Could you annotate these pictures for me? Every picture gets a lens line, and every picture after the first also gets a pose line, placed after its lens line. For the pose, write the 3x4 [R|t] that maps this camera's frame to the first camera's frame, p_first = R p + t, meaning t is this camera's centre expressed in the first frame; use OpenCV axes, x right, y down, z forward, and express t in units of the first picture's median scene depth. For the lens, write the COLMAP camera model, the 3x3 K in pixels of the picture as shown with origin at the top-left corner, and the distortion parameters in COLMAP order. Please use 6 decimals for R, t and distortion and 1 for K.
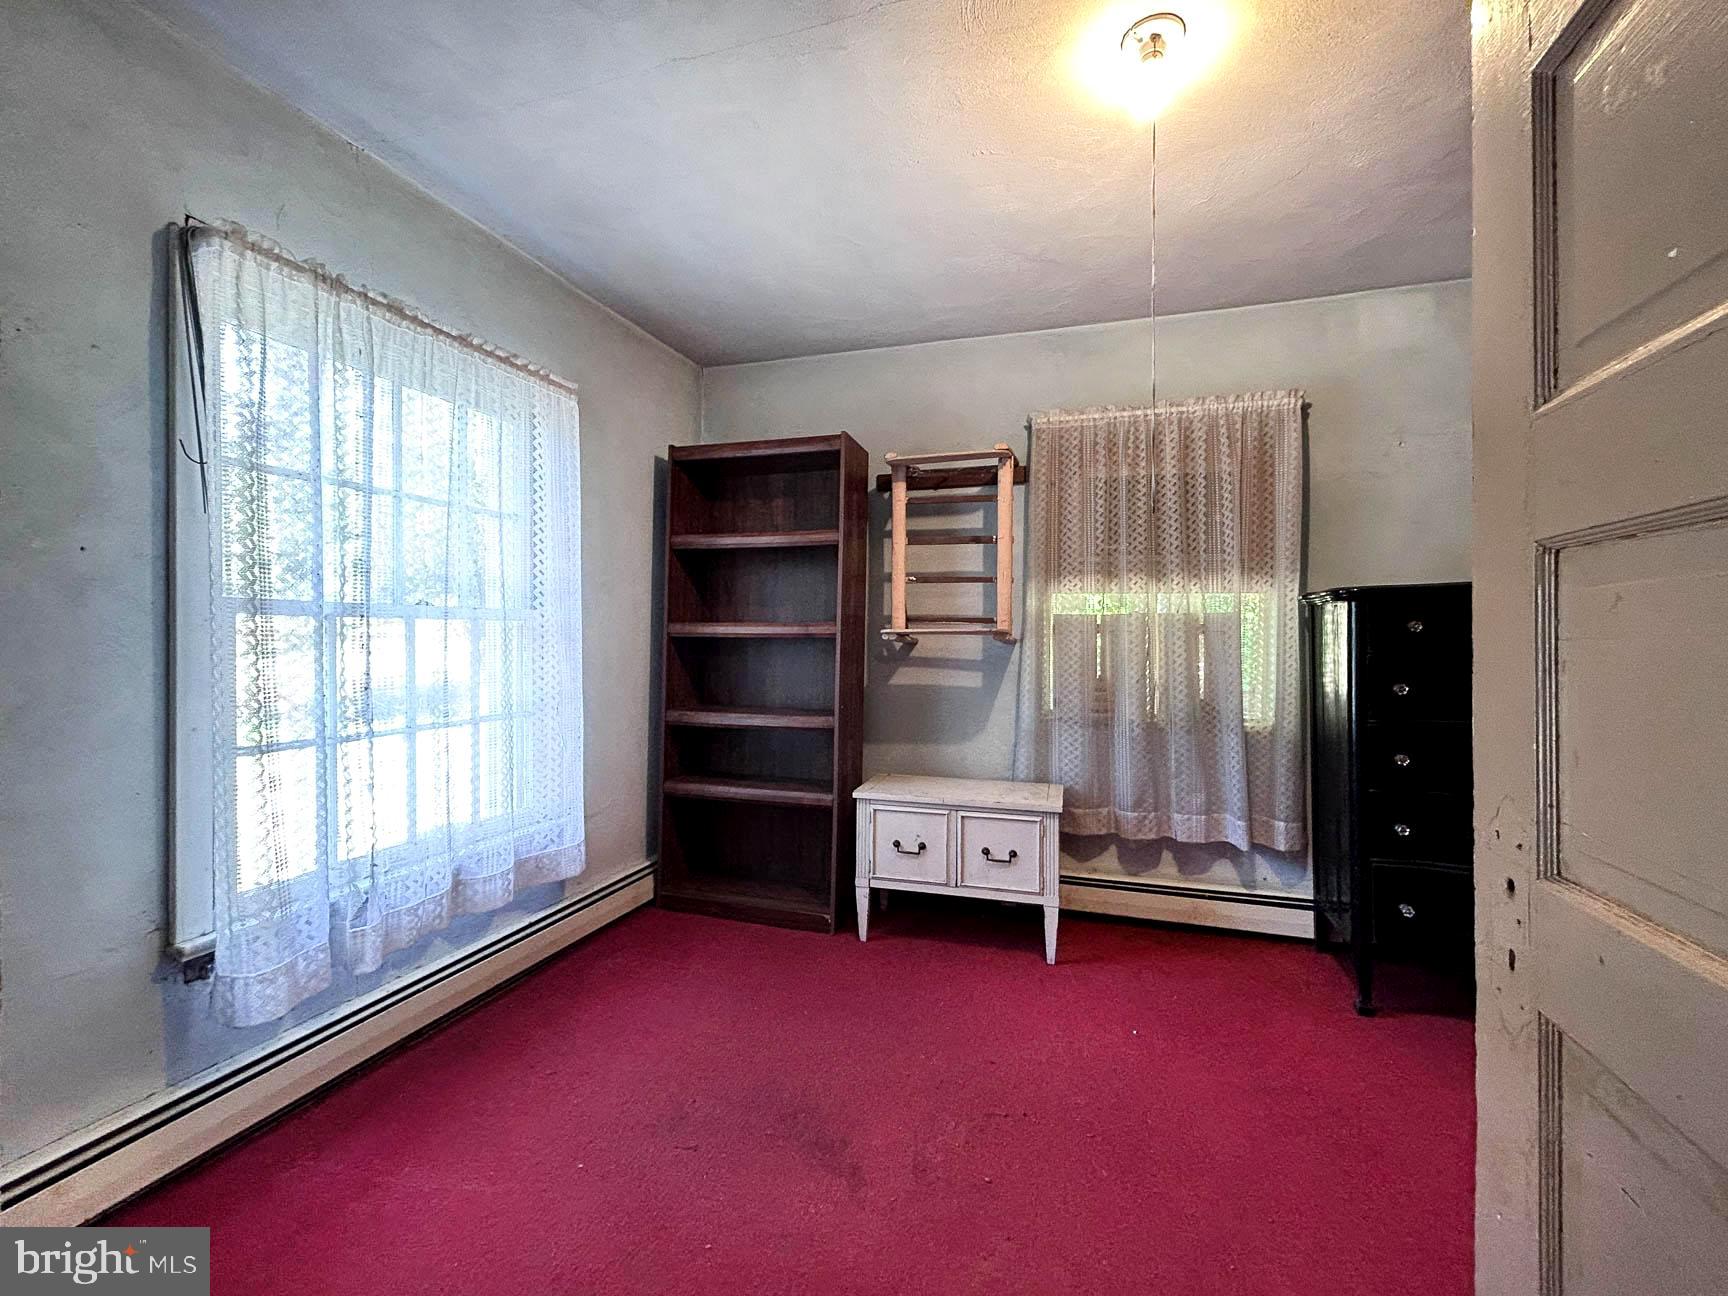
lens RADIAL K [[702.4, 0, 850.9], [0, 702.4, 643.0], [0, 0, 1]] dist [-0.003861, 0.000708]
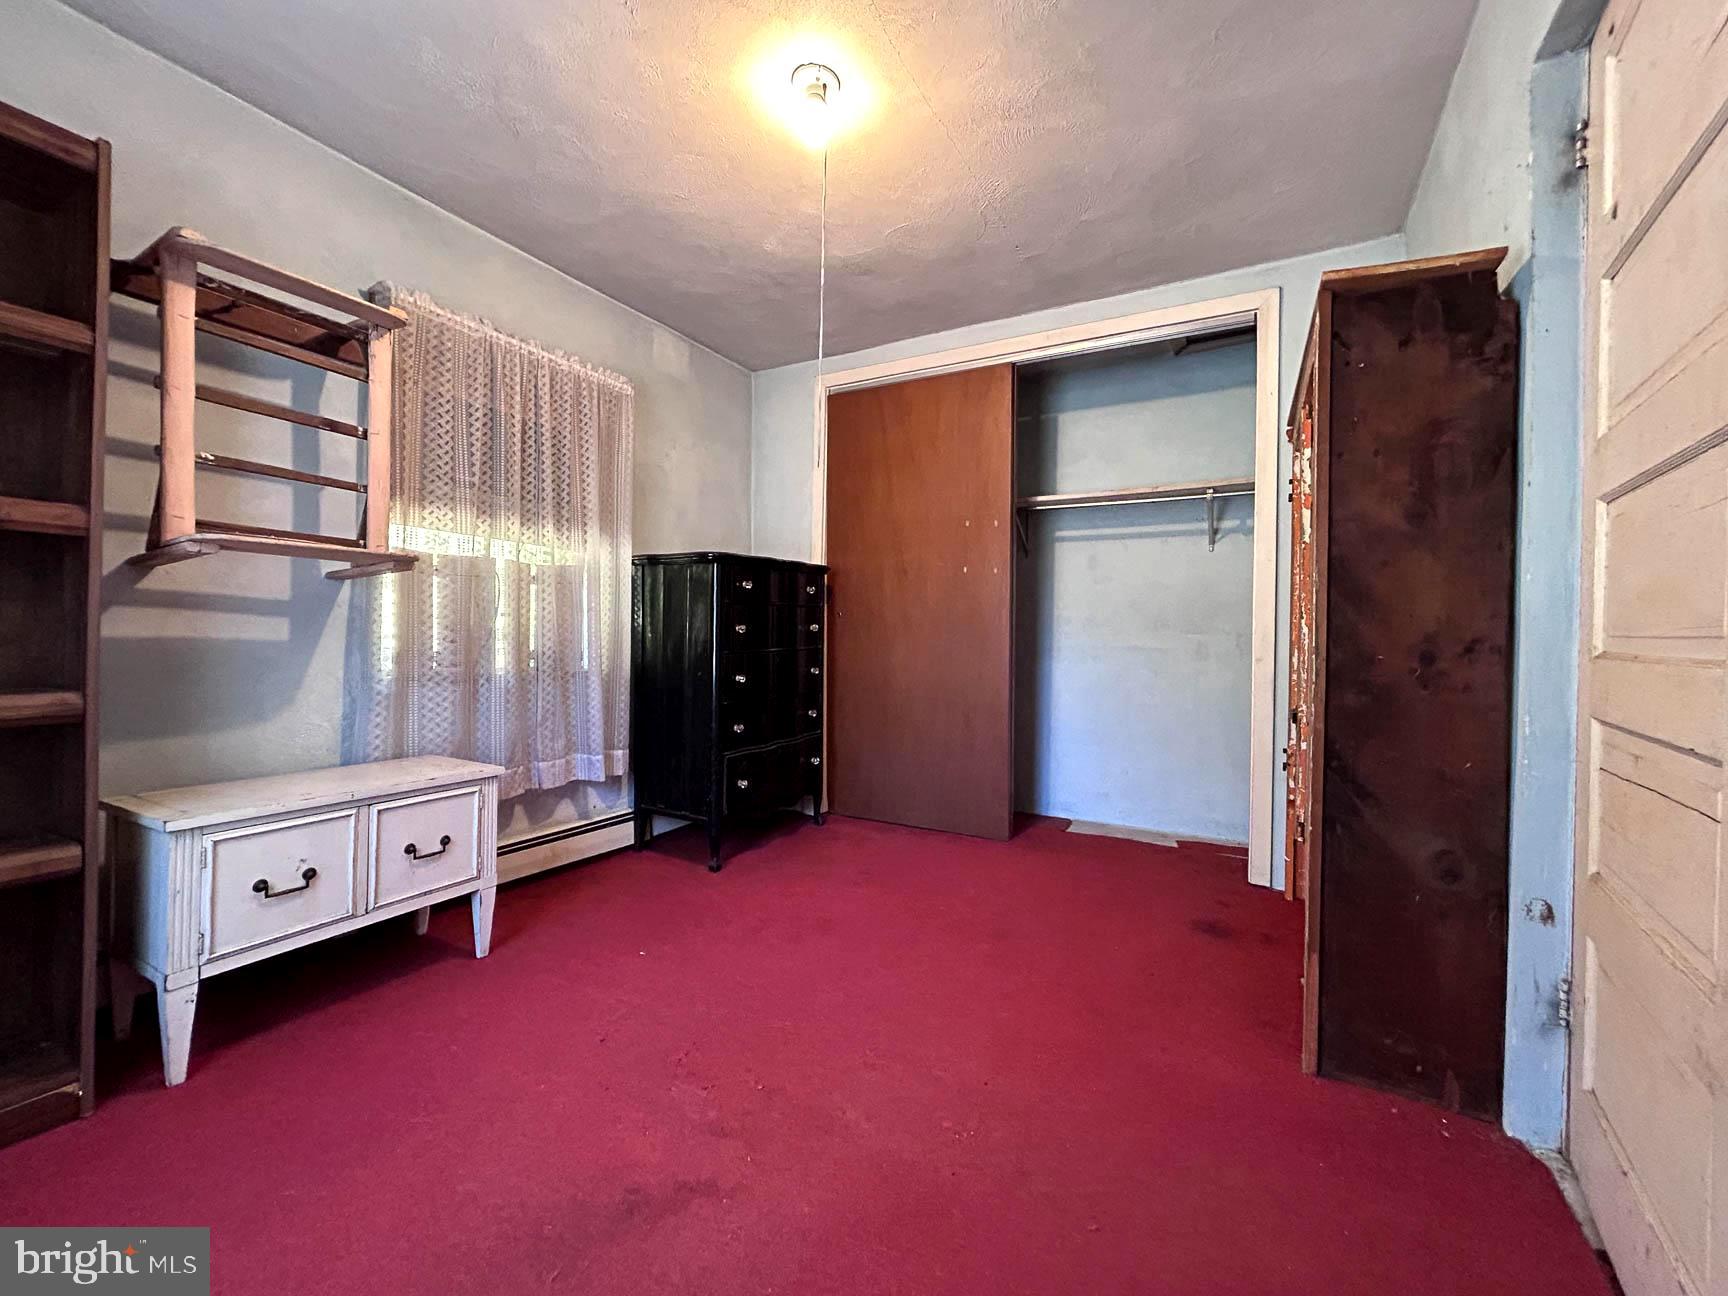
lens RADIAL K [[702.4, 0, 855.8], [0, 702.4, 639.4], [0, 0, 1]] dist [-0.003861, 0.000708]
pose [[0.215711, -0.001006, 0.976457, -0.416502], [-0.009762, 0.999947, 0.003187, 0.062770], [-0.976409, -0.010220, 0.215690, 0.358001]]
